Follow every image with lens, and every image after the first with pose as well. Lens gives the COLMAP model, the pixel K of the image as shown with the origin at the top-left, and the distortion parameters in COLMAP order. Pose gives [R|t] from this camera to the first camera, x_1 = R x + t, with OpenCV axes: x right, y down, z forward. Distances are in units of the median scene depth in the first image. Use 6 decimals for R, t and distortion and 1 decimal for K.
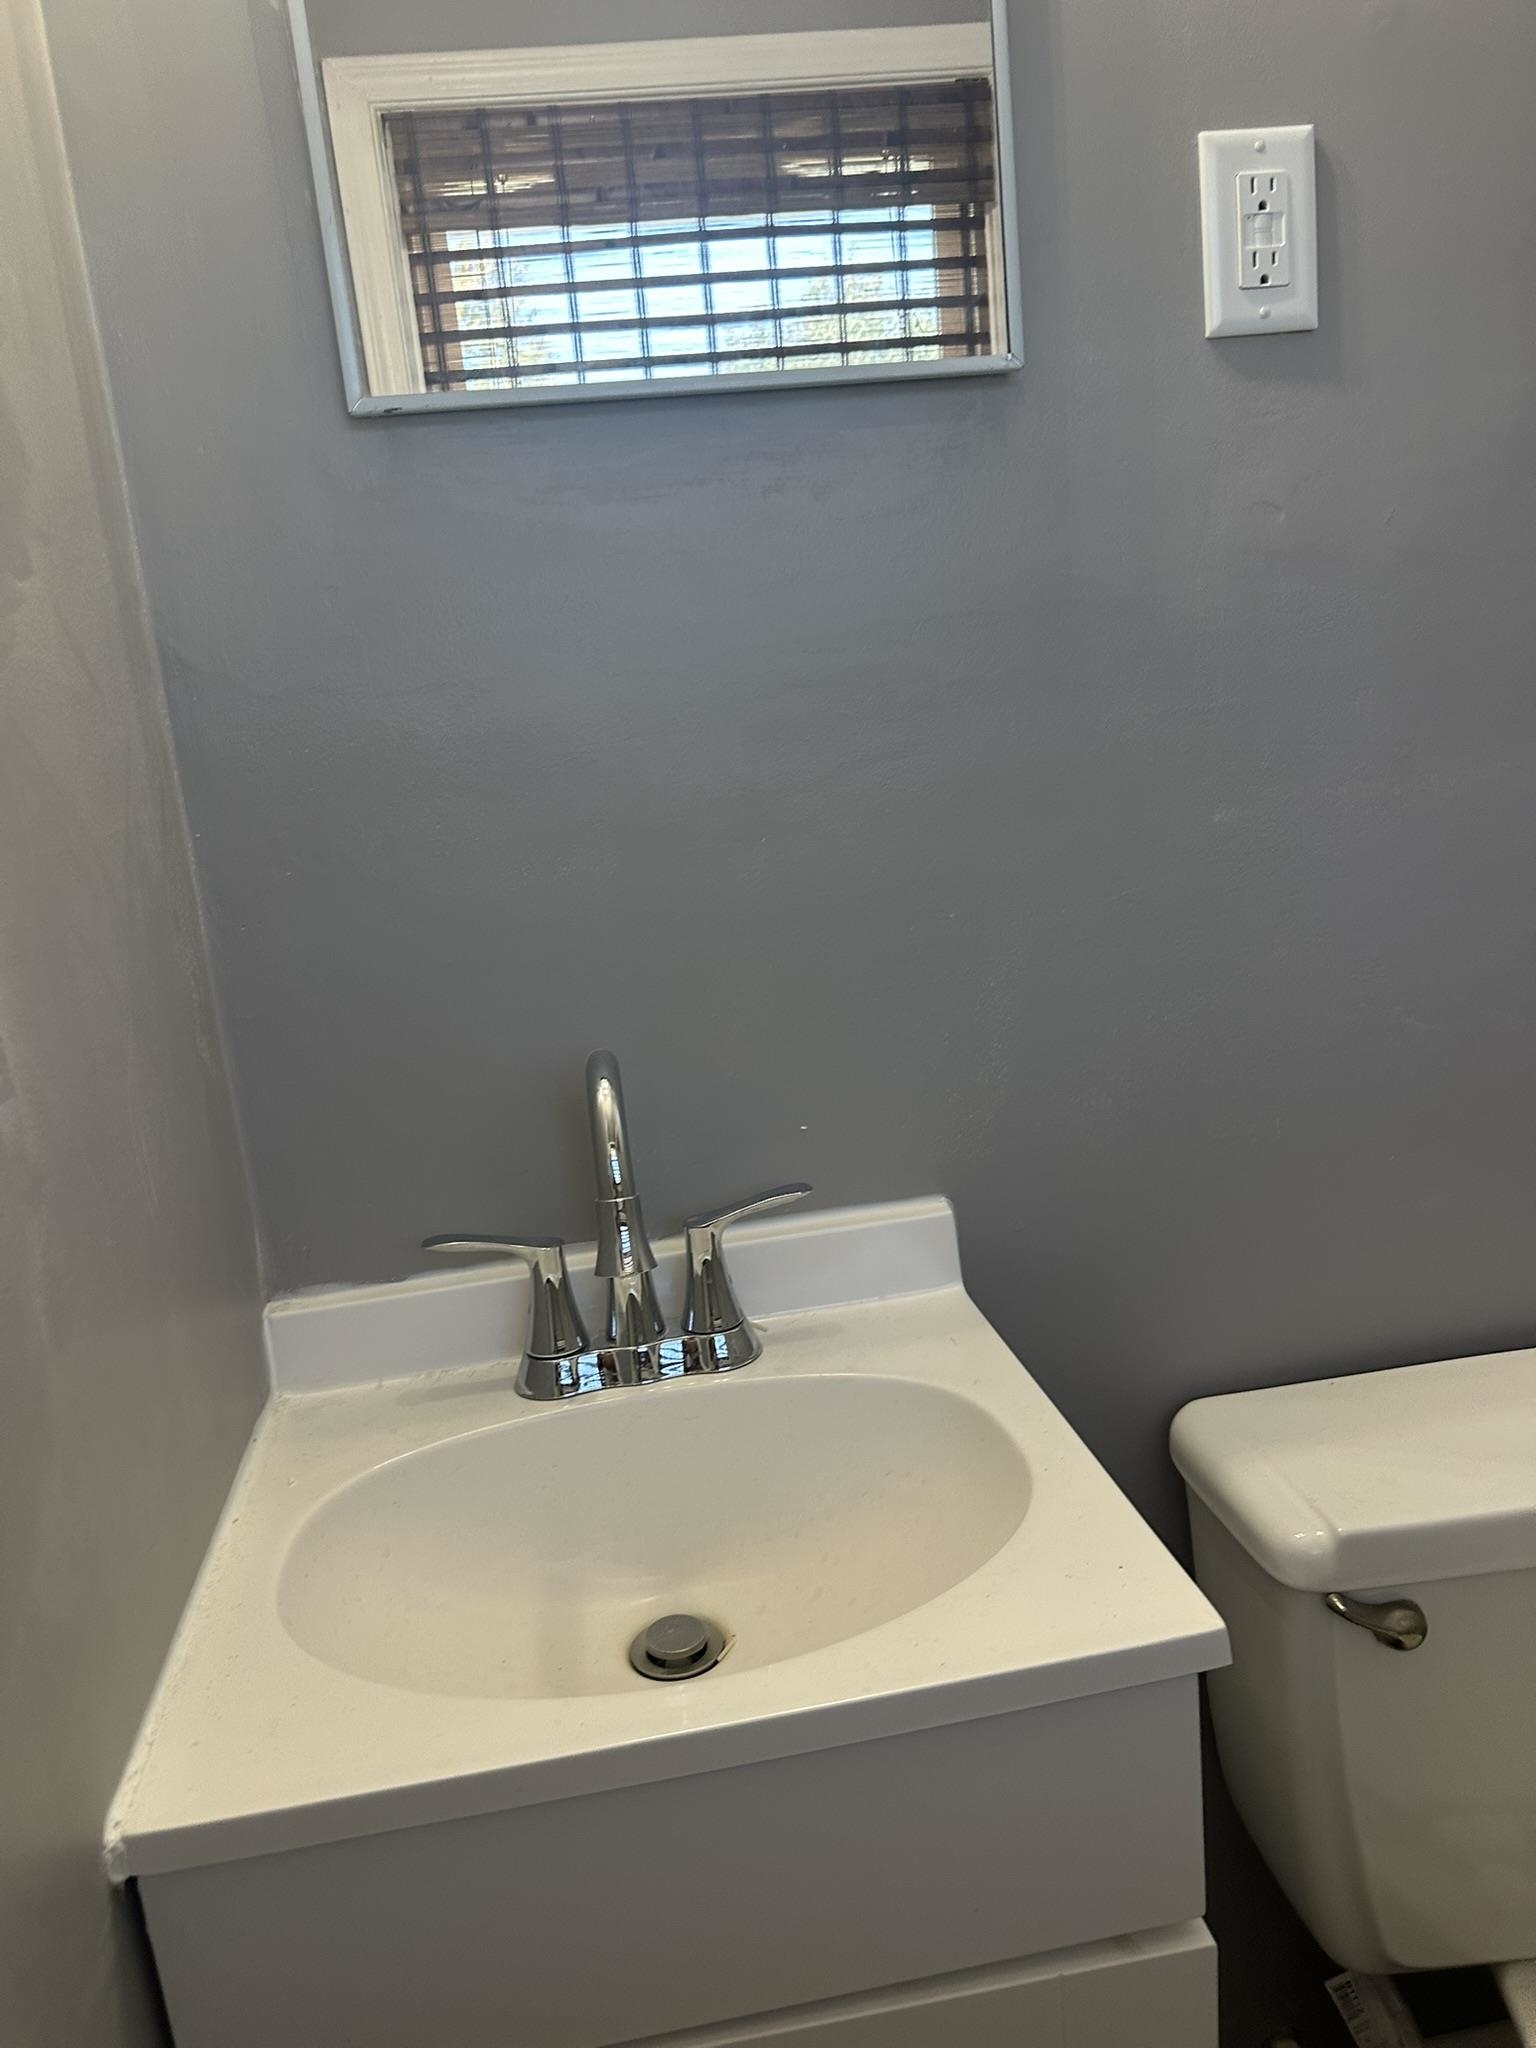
lens RADIAL K [[1439.4, 0, 768.0], [0, 1439.4, 1024.0], [0, 0, 1]] dist [0.064599, -0.075207]
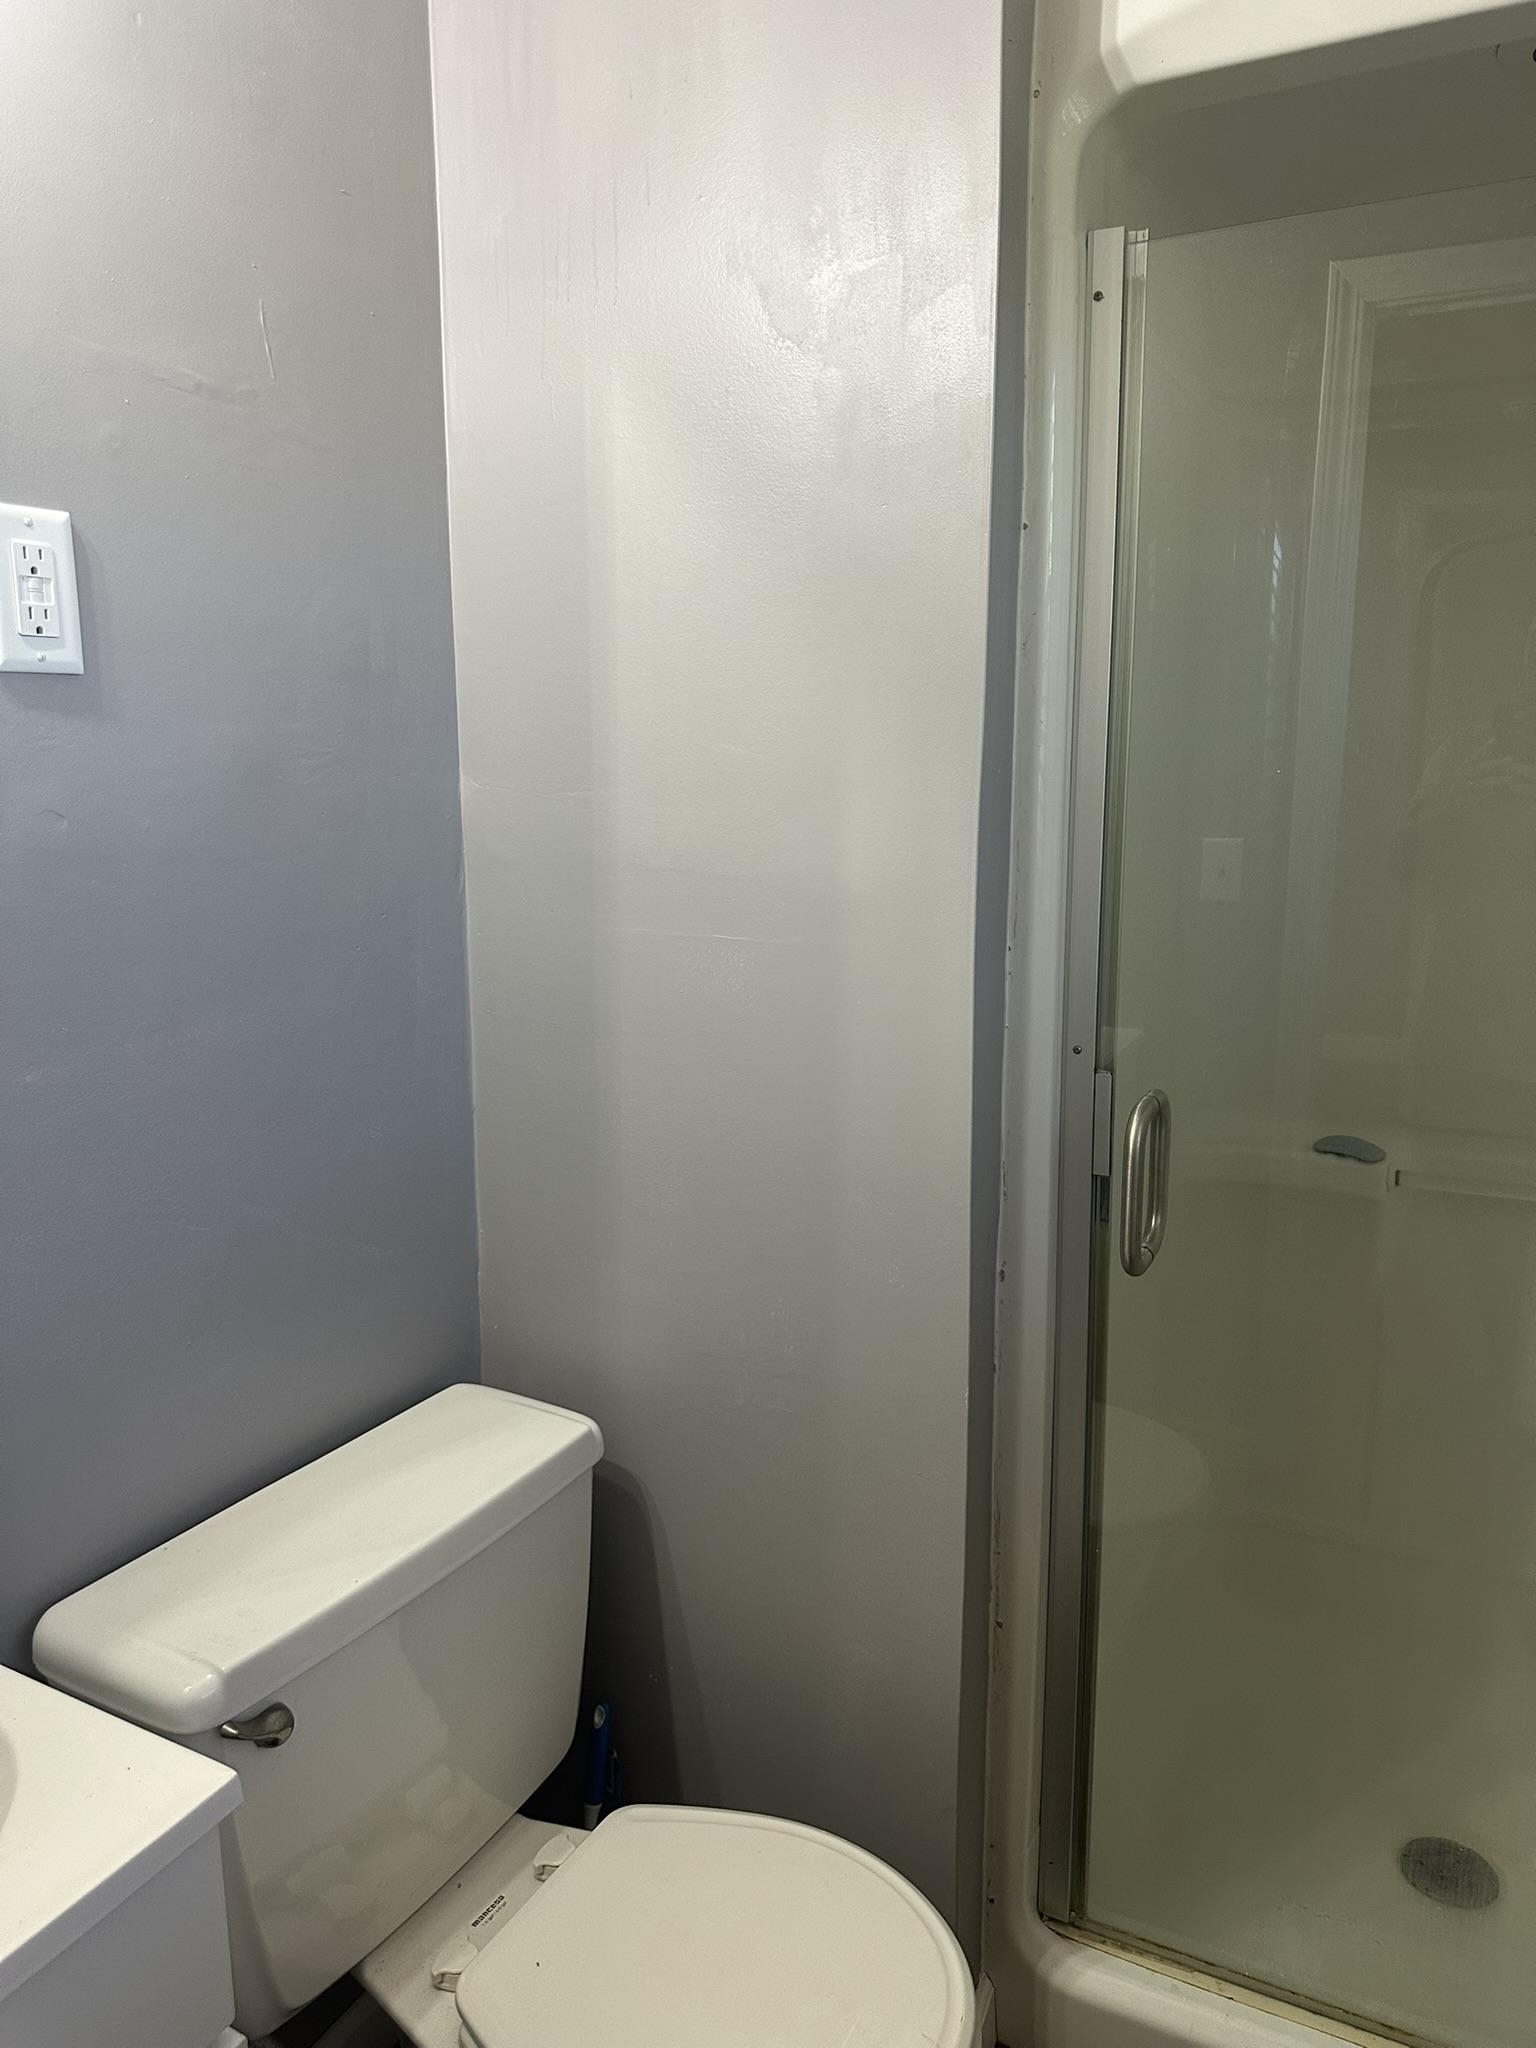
lens RADIAL K [[1439.4, 0, 768.0], [0, 1439.4, 1024.0], [0, 0, 1]] dist [0.064599, -0.075207]
pose [[0.599511, -0.039604, 0.799386, -0.263991], [0.109406, 0.993455, -0.032832, -0.091622], [-0.792853, 0.107141, 0.599920, -0.141732]]
